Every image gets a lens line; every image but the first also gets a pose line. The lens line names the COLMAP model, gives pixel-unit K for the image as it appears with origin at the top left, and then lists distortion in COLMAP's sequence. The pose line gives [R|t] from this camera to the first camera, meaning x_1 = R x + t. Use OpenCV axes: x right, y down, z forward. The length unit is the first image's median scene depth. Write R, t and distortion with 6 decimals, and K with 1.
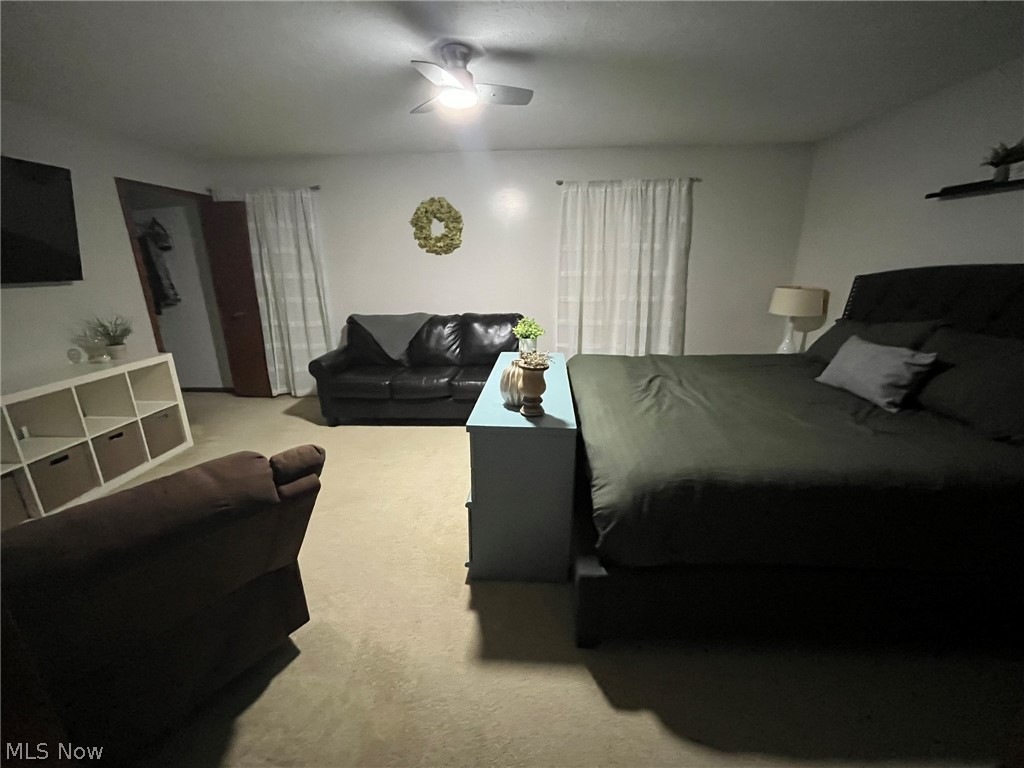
lens RADIAL K [[417.0, 0, 512.0], [0, 417.0, 384.0], [0, 0, 1]] dist [-0.002599, -0.000333]
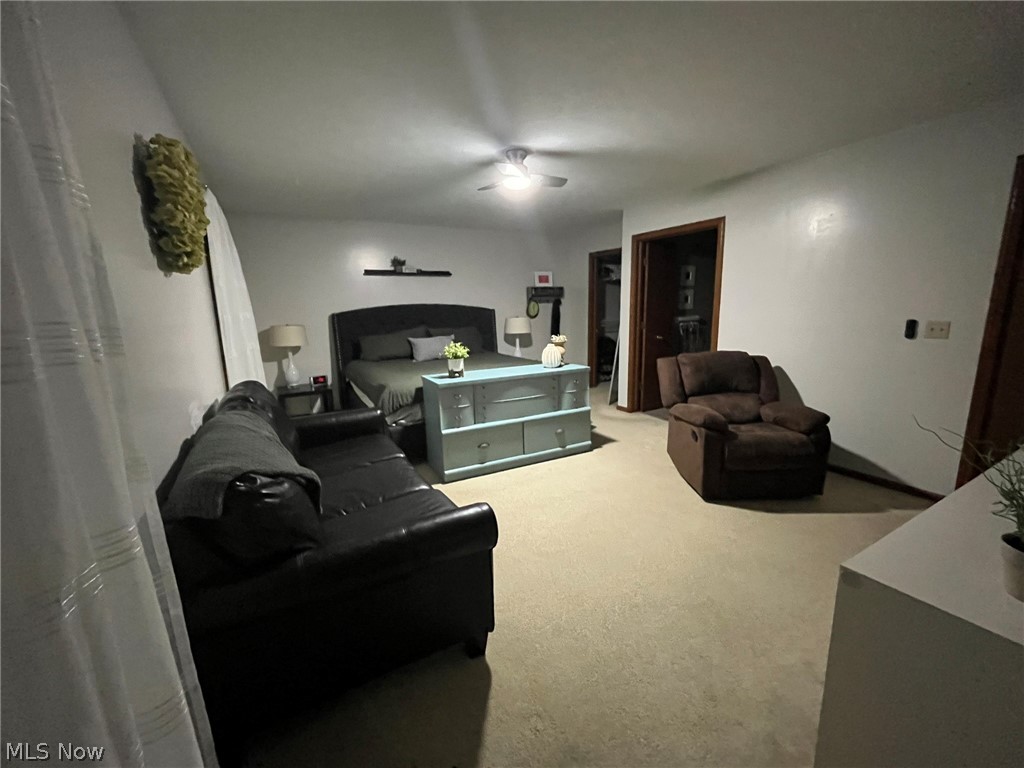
lens RADIAL K [[417.0, 0, 512.0], [0, 417.0, 384.0], [0, 0, 1]] dist [-0.002599, -0.000333]
pose [[-0.537010, -0.134137, 0.832843, -0.733299], [0.266249, 0.909863, 0.318216, -0.267618], [-0.800458, 0.392628, -0.452891, 1.007263]]
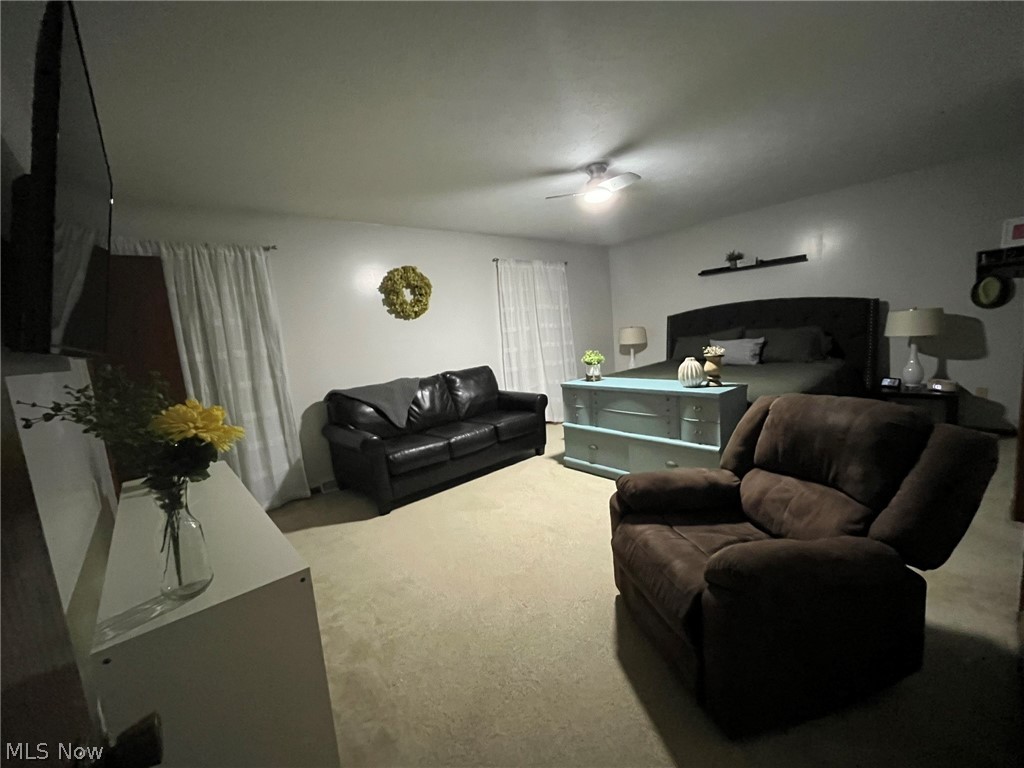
lens RADIAL K [[417.0, 0, 512.0], [0, 417.0, 384.0], [0, 0, 1]] dist [-0.002599, -0.000333]
pose [[0.711326, -0.145067, 0.687729, -0.745612], [0.275346, 0.957776, -0.082764, -0.009906], [-0.646684, 0.248236, 0.721234, 0.157757]]
